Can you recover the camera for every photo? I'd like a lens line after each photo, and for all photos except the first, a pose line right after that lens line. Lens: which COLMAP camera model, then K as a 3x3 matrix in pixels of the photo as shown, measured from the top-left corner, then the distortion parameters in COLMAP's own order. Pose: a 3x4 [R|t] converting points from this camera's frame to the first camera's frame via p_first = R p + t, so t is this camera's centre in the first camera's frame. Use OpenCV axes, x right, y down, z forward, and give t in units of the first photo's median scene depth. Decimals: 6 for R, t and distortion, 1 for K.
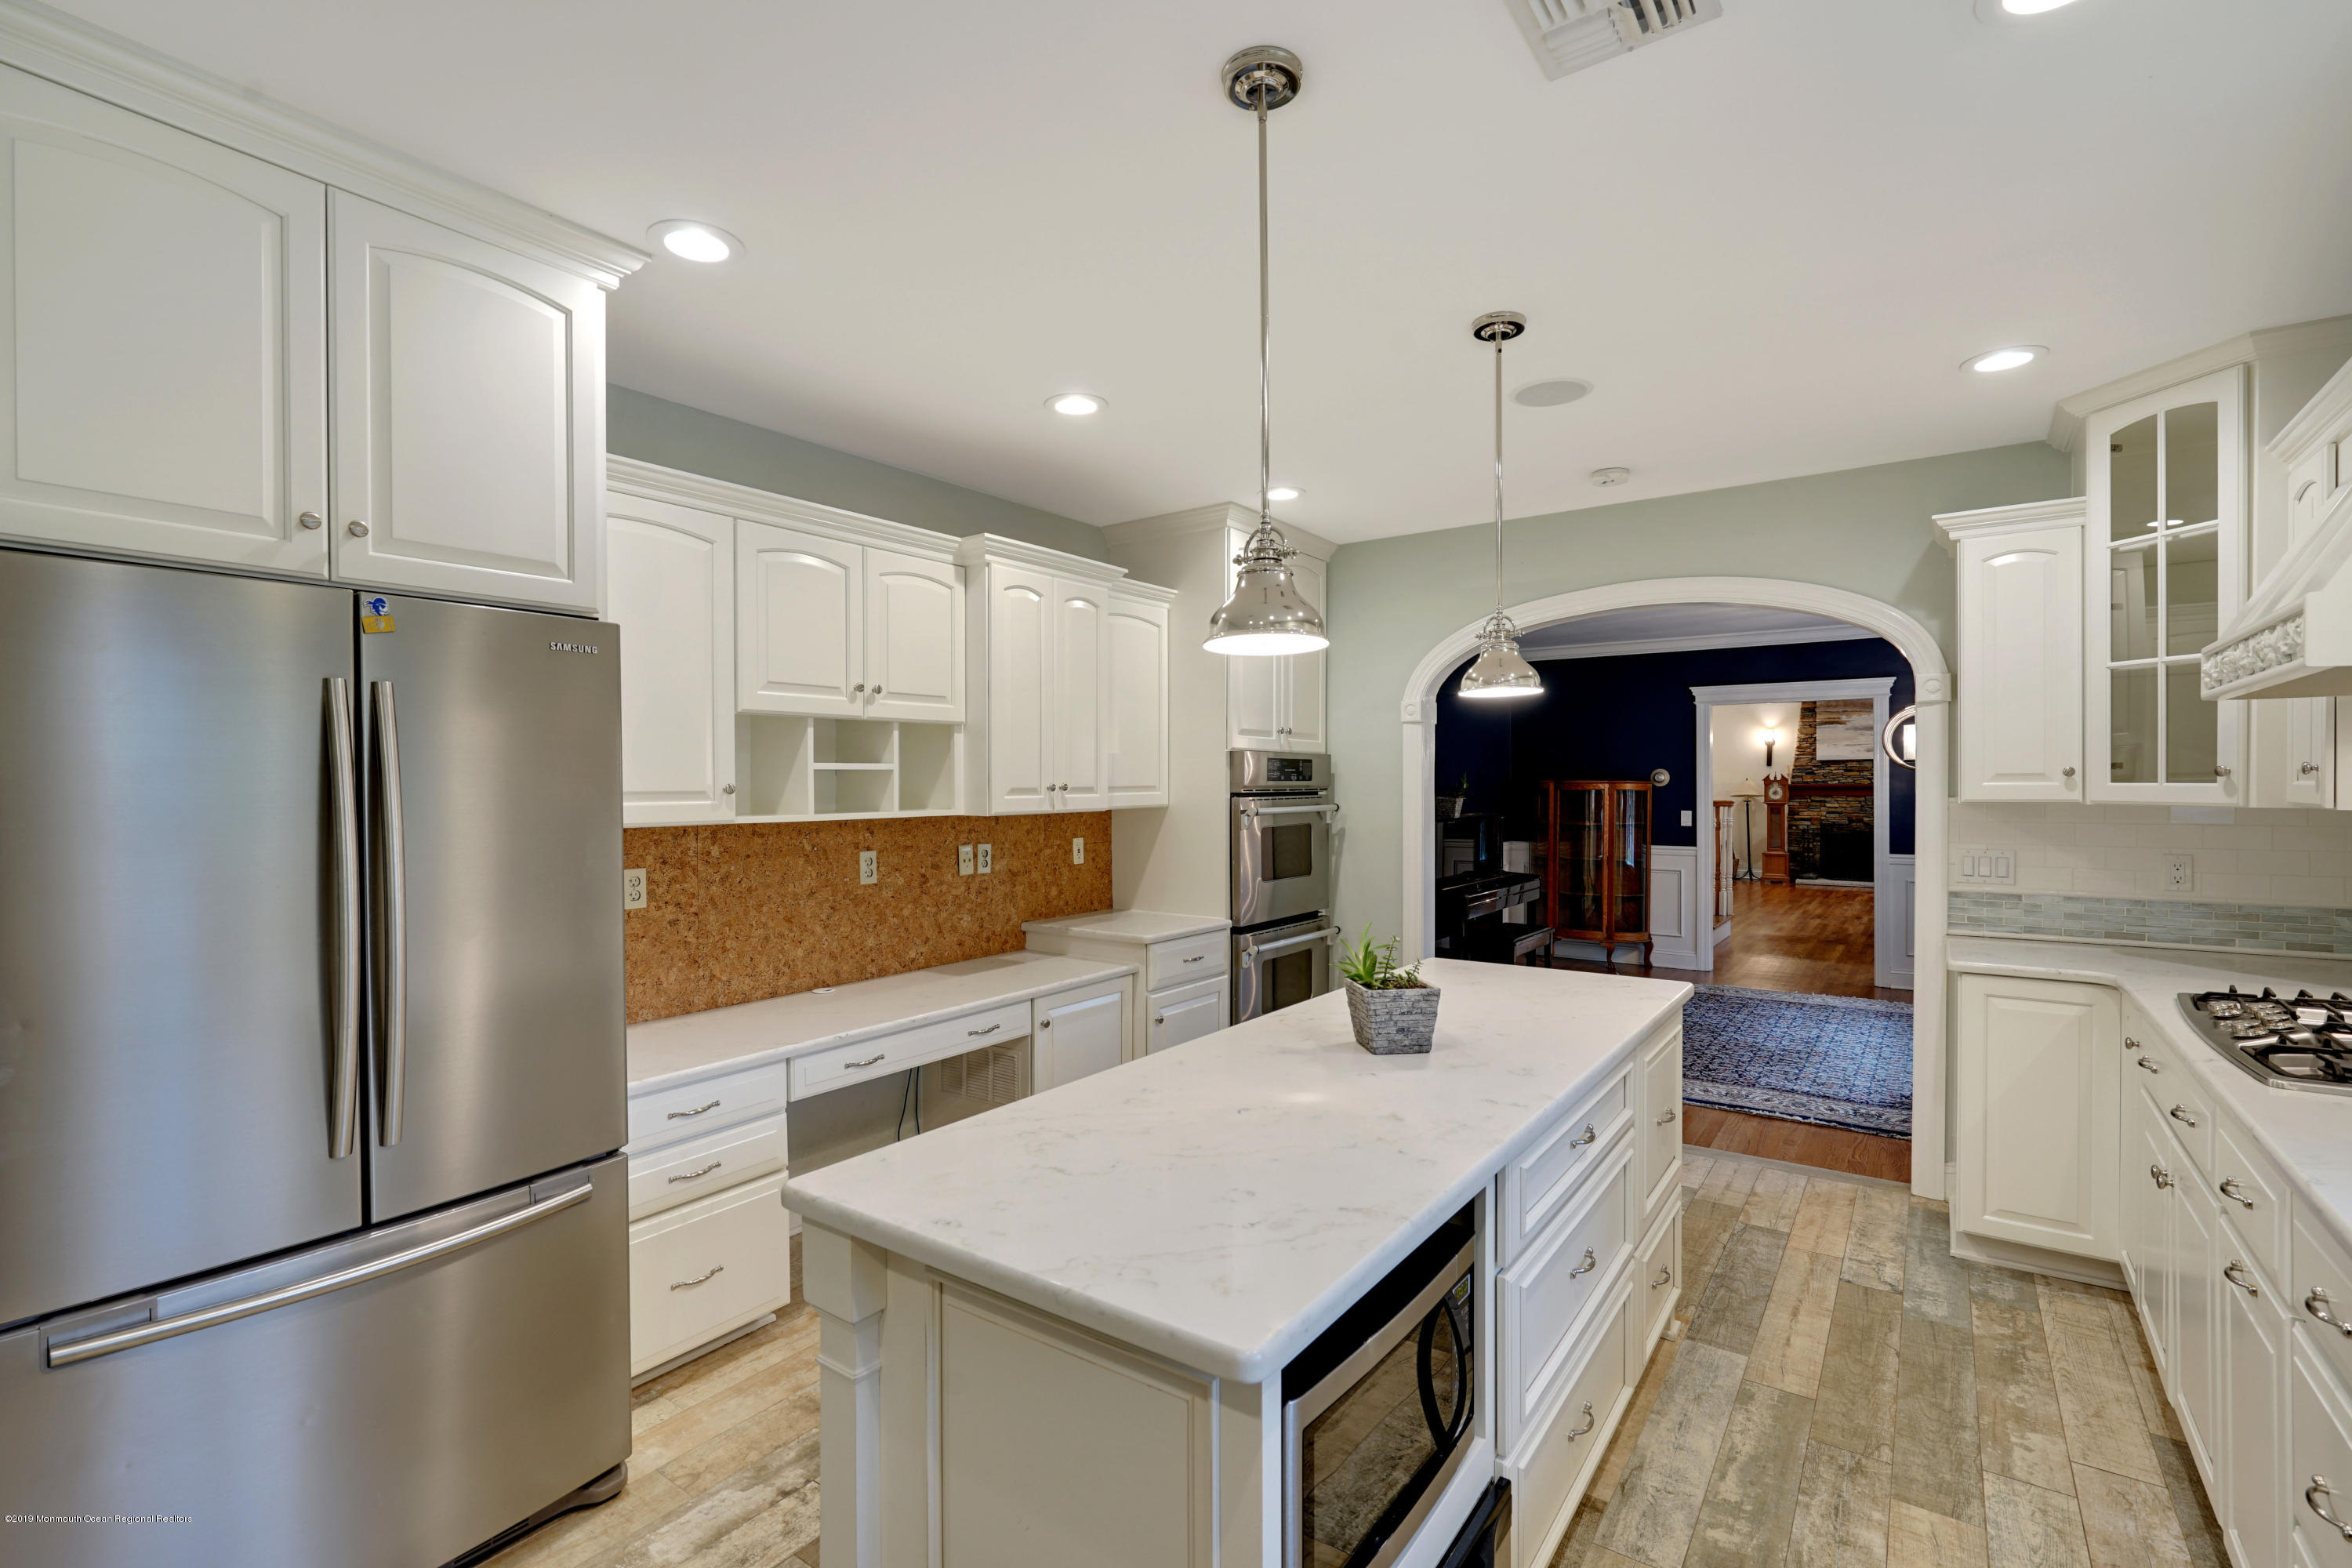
lens RADIAL K [[1055.6, 0, 1177.7], [0, 1055.6, 790.4], [0, 0, 1]] dist [-0.008221, 0.003994]
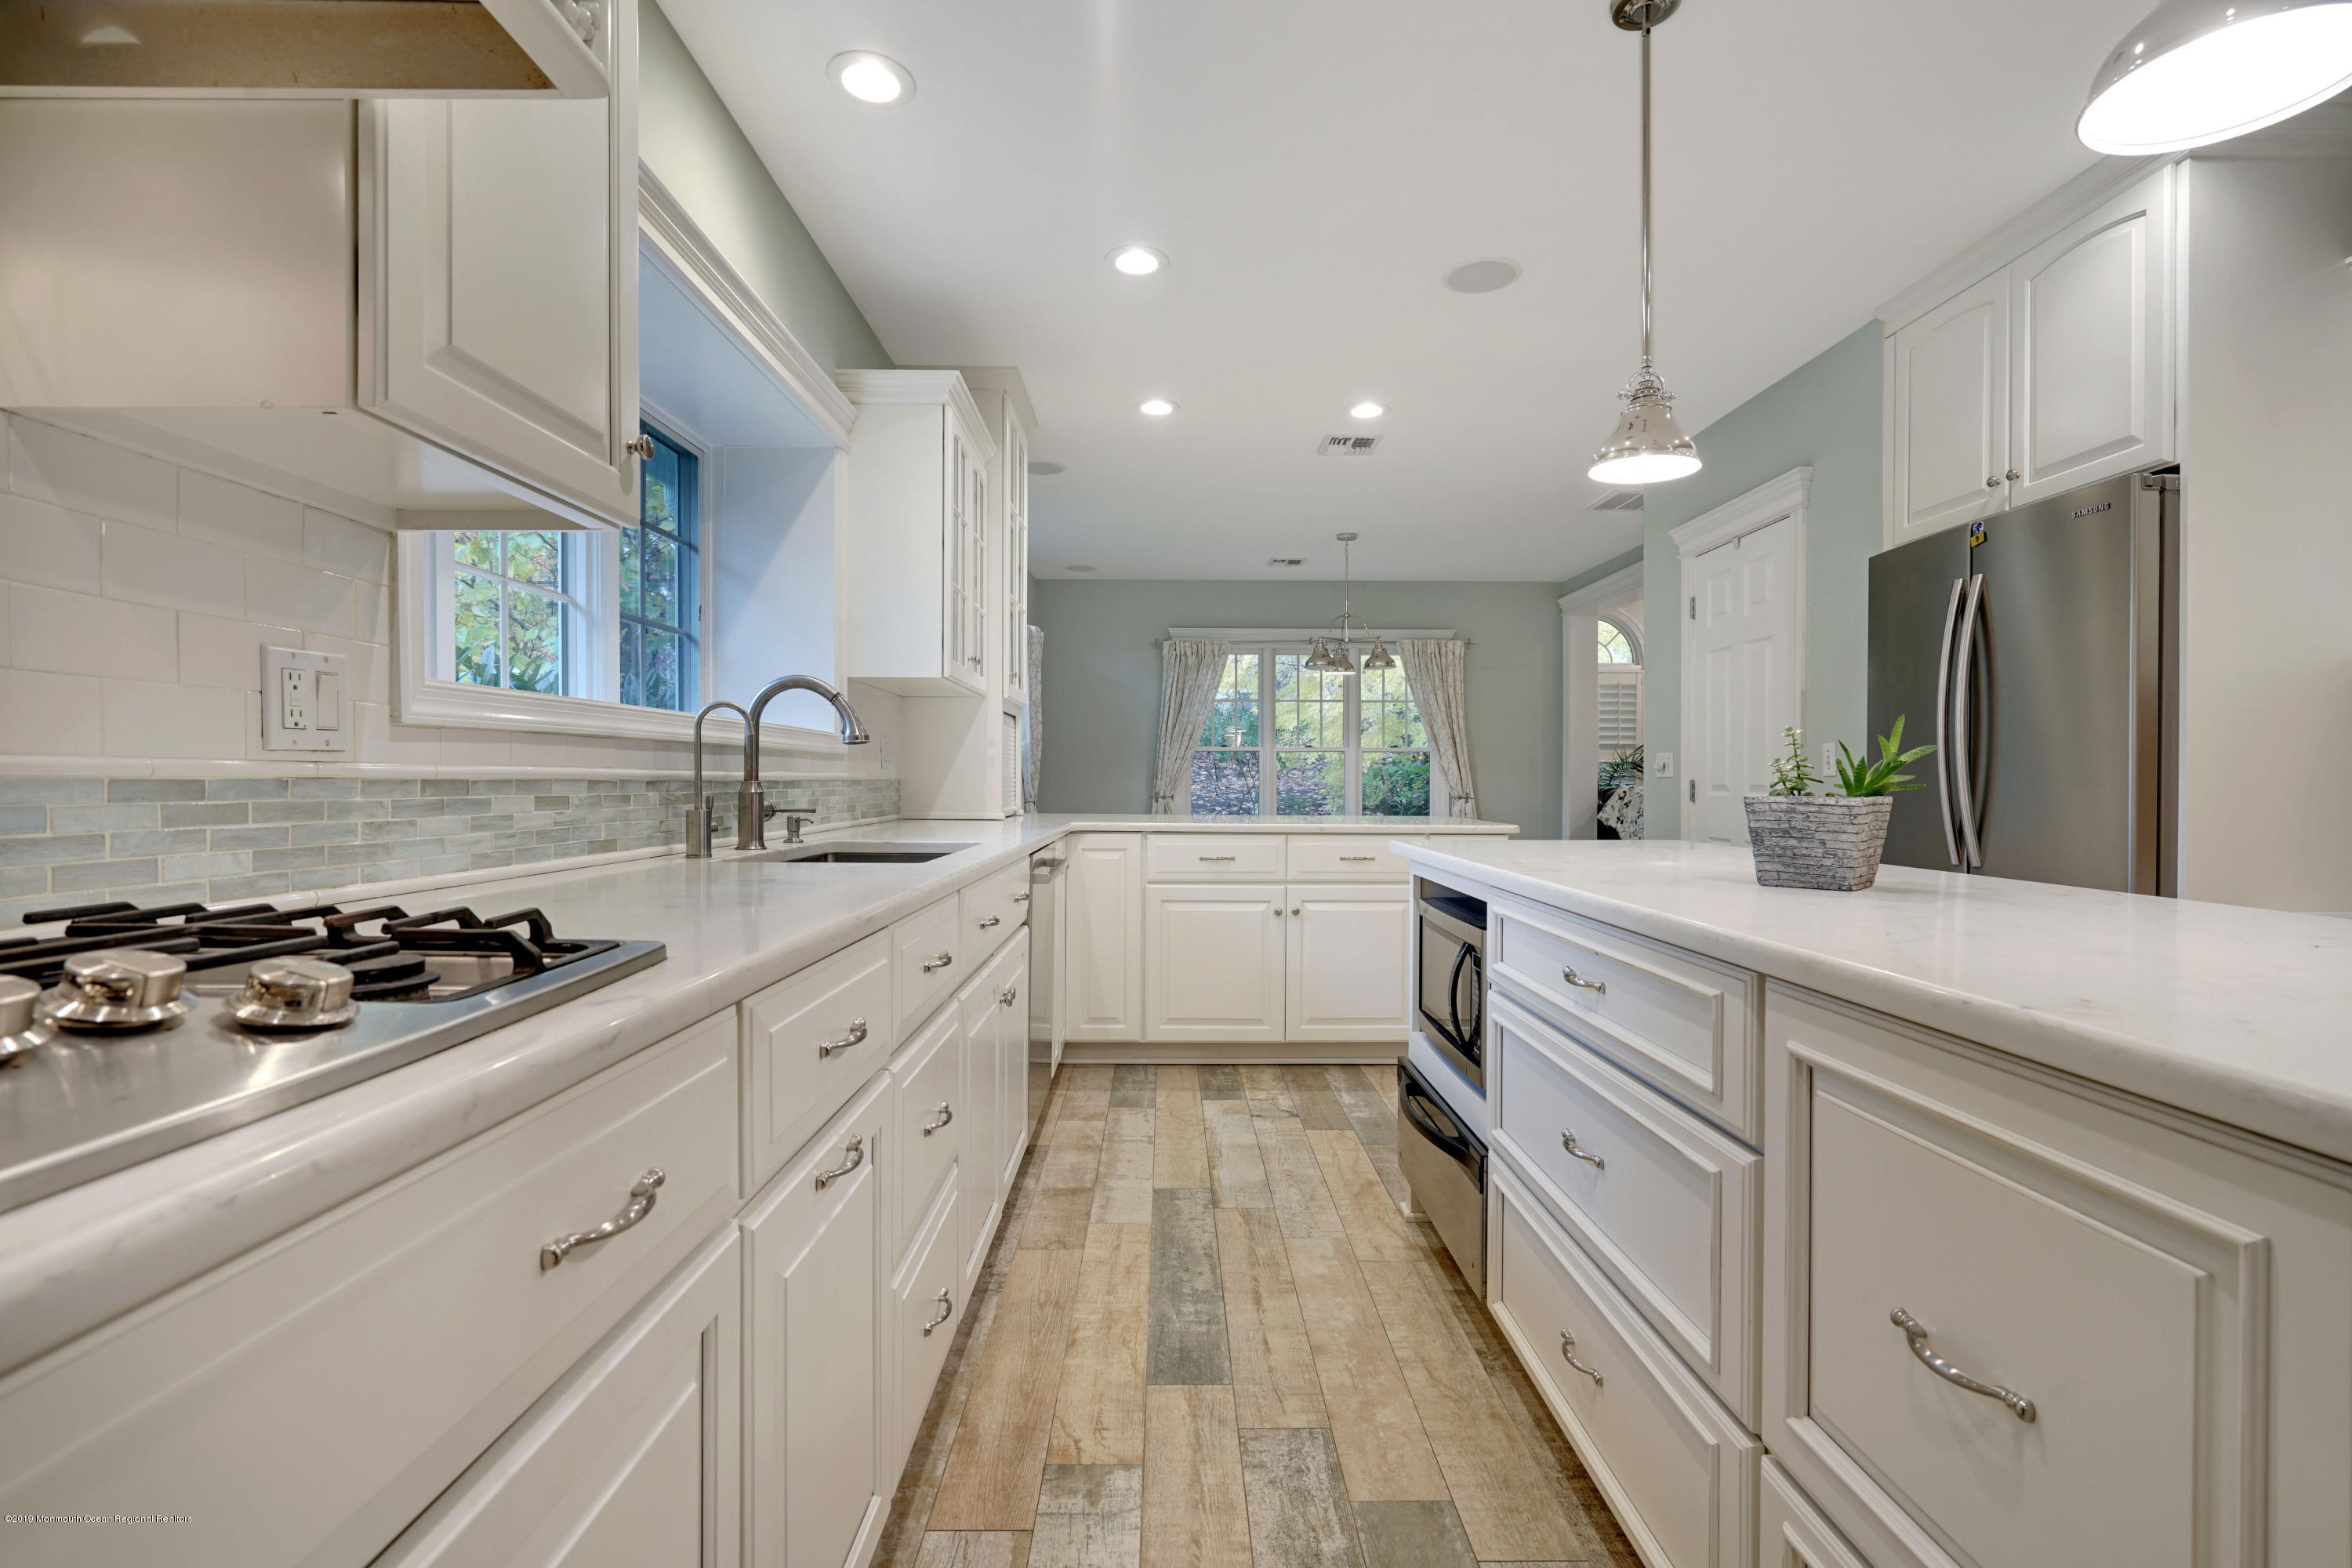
lens RADIAL K [[1055.6, 0, 1177.1], [0, 1055.6, 790.9], [0, 0, 1]] dist [-0.008221, 0.003994]
pose [[-0.806515, 0.007626, -0.591164, 0.608985], [-0.002498, 0.999864, 0.016306, 0.104641], [0.591208, 0.014628, -0.806386, 0.822453]]
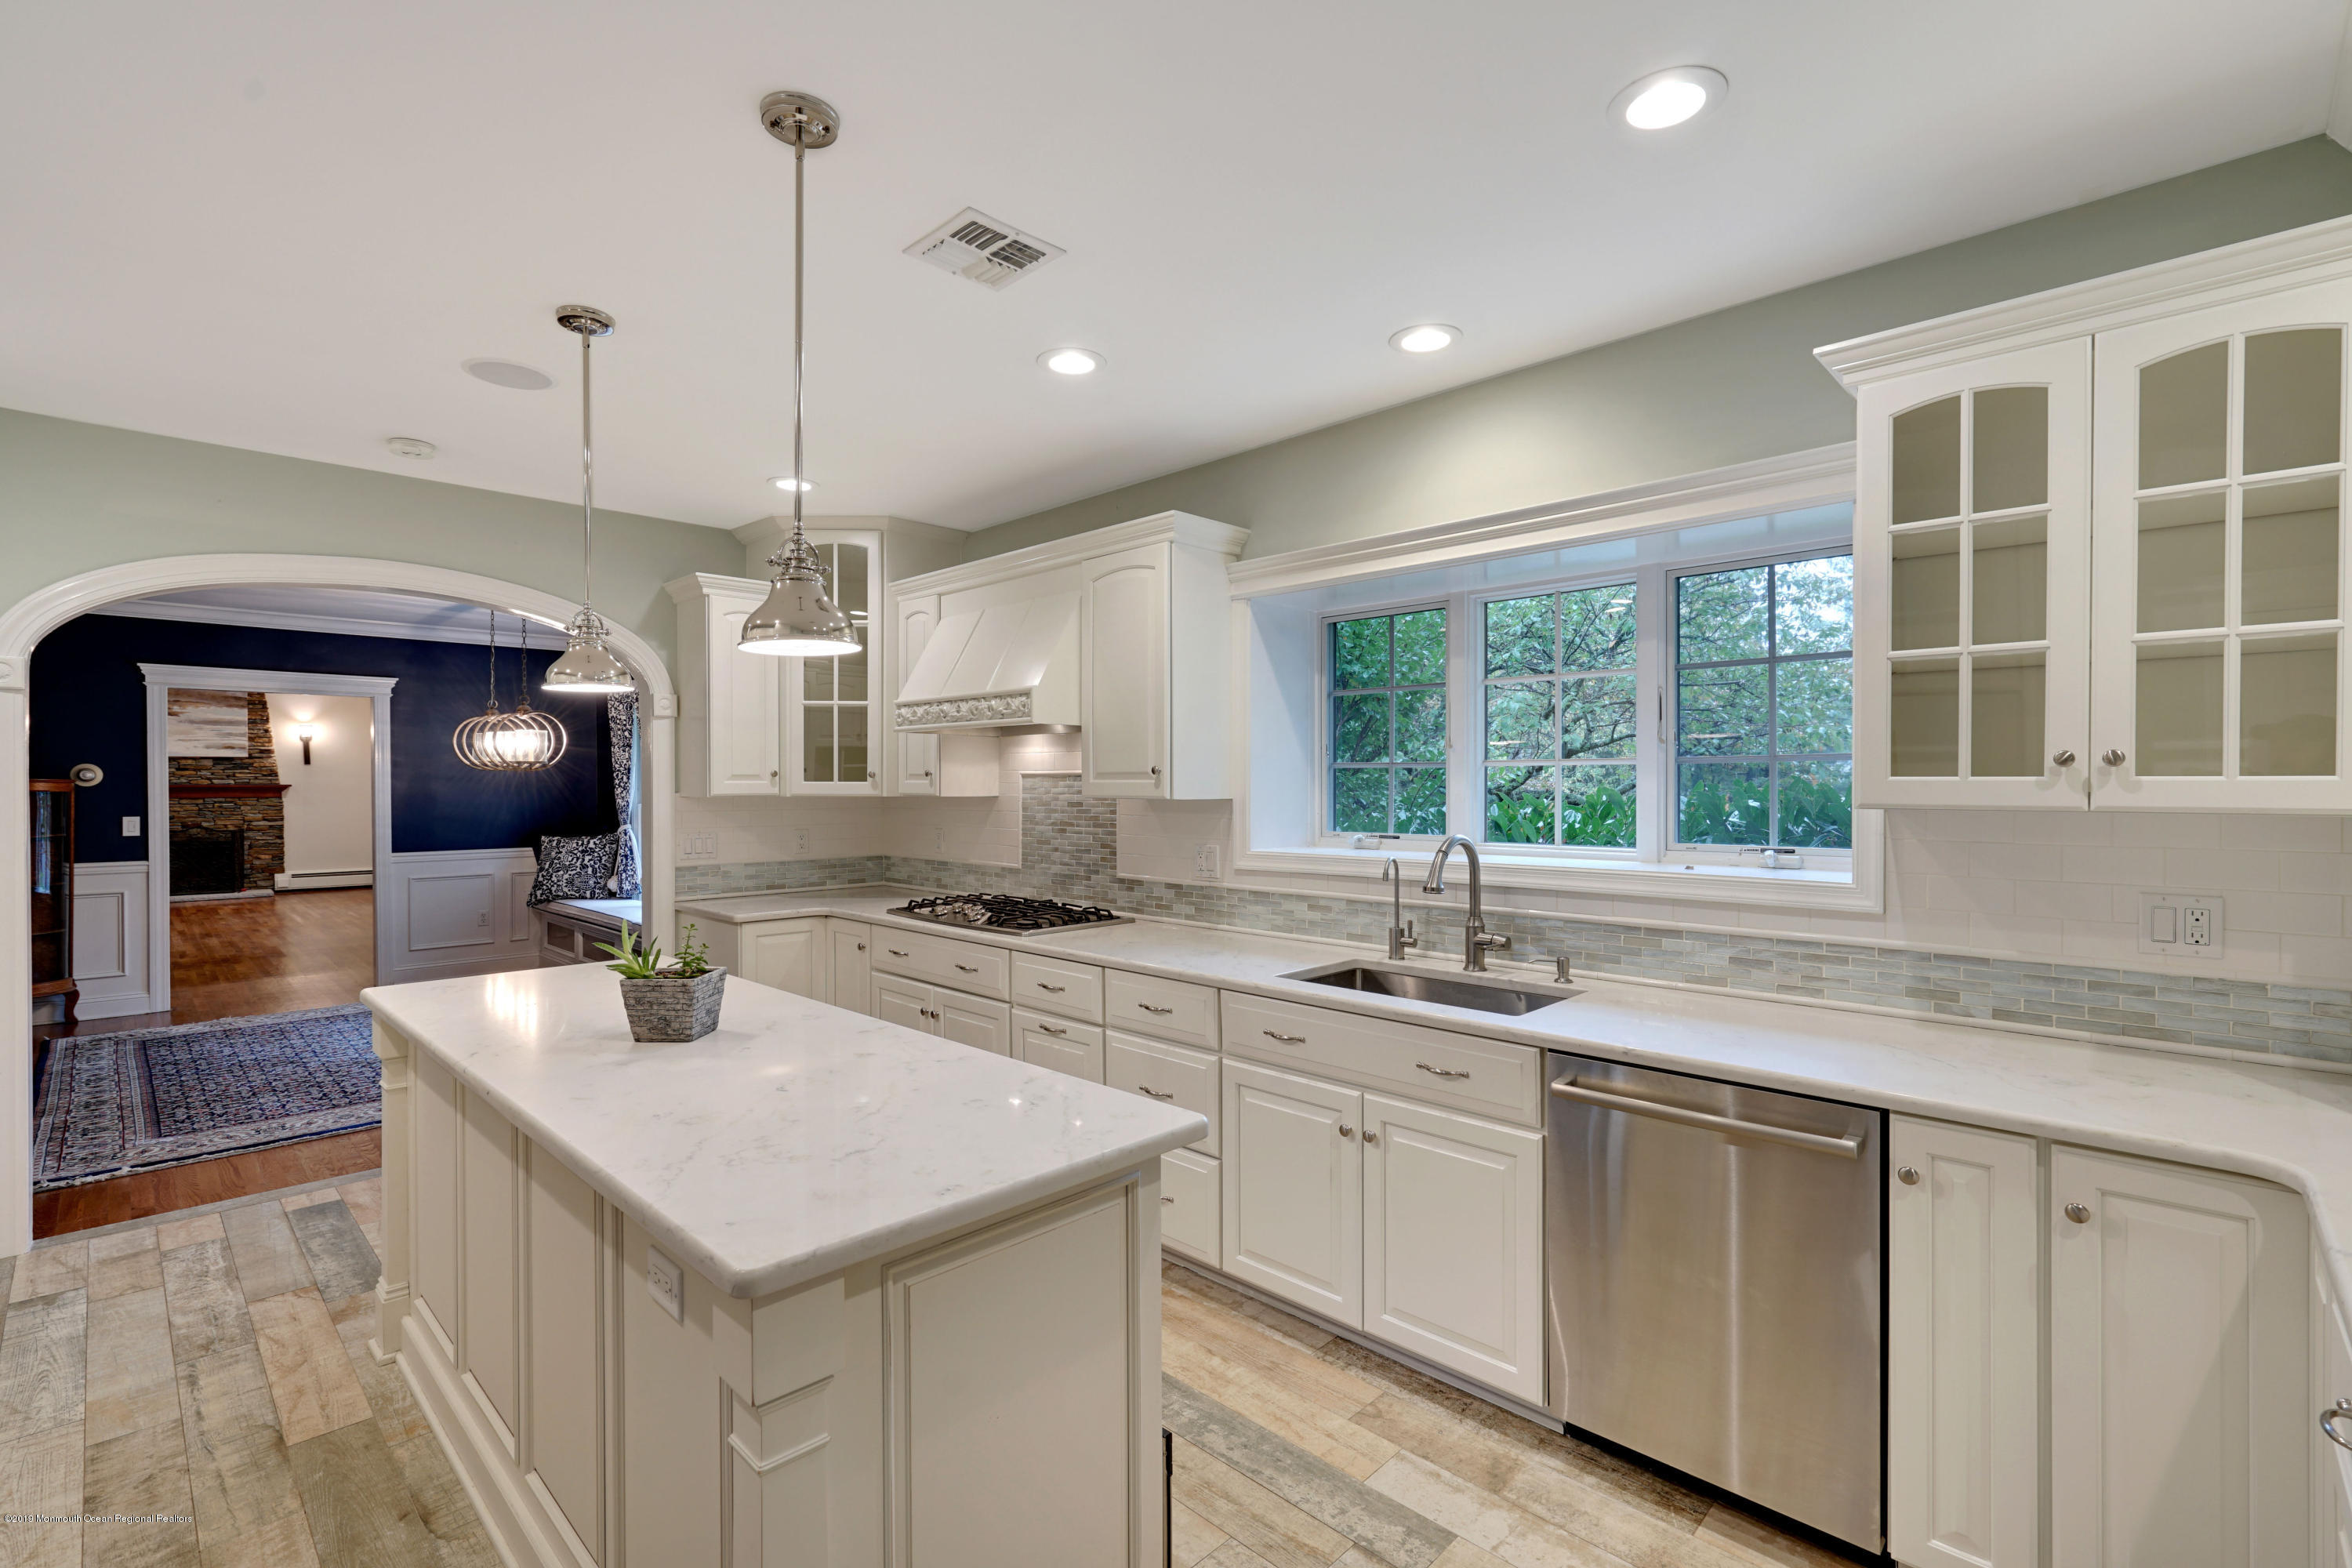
lens RADIAL K [[1055.6, 0, 1177.0], [0, 1055.6, 790.4], [0, 0, 1]] dist [-0.008221, 0.003994]
pose [[0.149109, -0.003901, 0.988813, -0.457201], [0.005692, 0.999979, 0.003086, 0.003144], [-0.988804, 0.005168, 0.149128, 0.228584]]
